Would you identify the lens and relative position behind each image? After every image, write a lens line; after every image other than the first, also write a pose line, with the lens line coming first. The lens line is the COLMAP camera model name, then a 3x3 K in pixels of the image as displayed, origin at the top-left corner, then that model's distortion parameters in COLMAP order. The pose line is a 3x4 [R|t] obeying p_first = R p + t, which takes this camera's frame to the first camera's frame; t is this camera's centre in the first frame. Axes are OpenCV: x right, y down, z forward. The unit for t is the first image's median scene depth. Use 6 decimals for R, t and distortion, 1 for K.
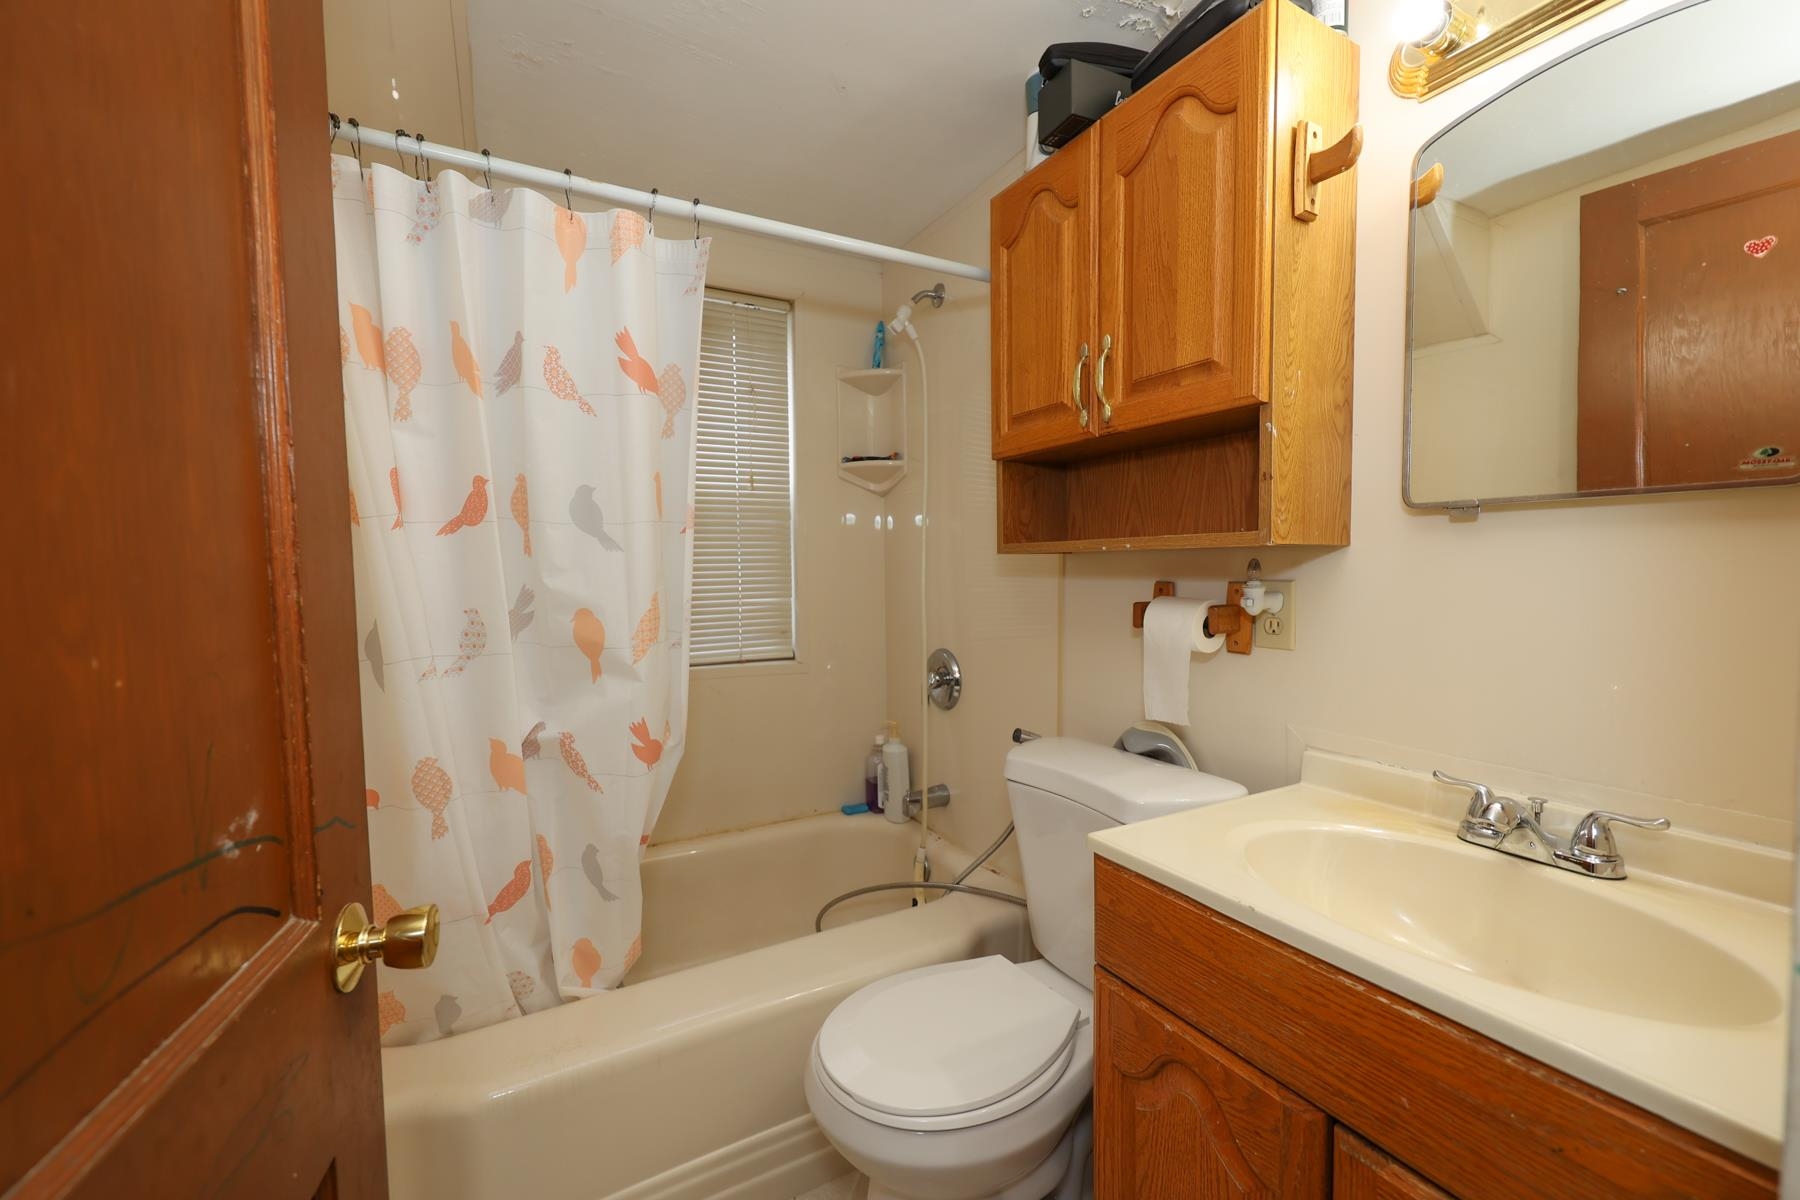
lens RADIAL K [[732.9, 0, 954.6], [0, 732.9, 601.7], [0, 0, 1]] dist [0.000739, 0.000499]
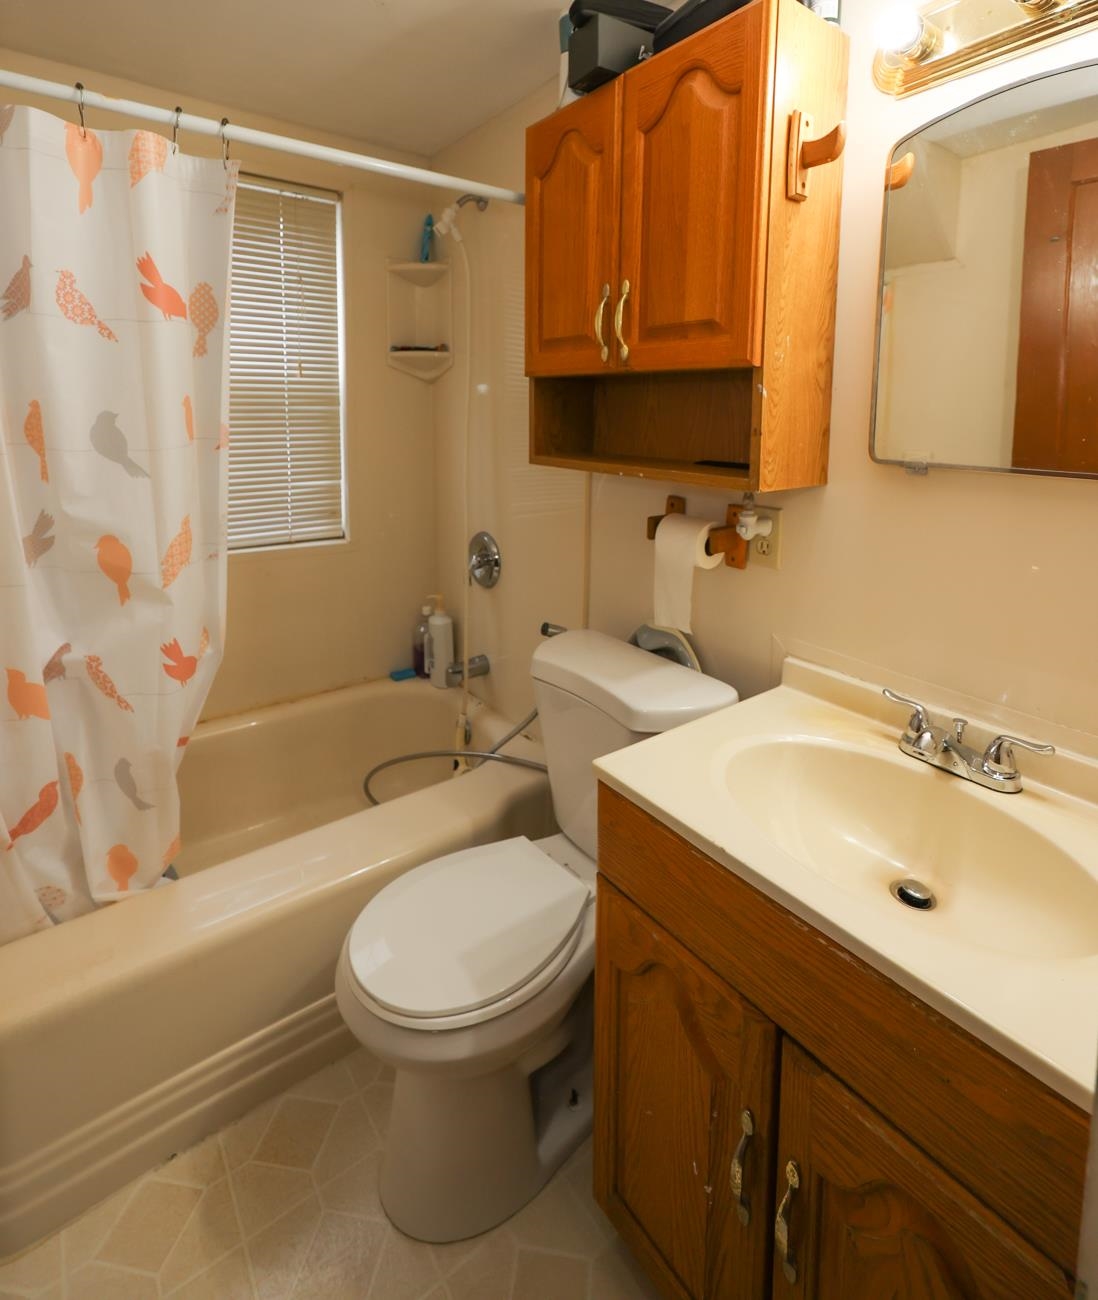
lens RADIAL K [[685.5, 0, 545.2], [0, 685.5, 649.1], [0, 0, 1]] dist [0.001813, -0.000766]
pose [[0.991000, 0.007437, 0.133655, -0.040237], [-0.014534, 0.998531, 0.052207, 0.121379], [-0.133070, -0.053680, 0.989652, -0.023088]]
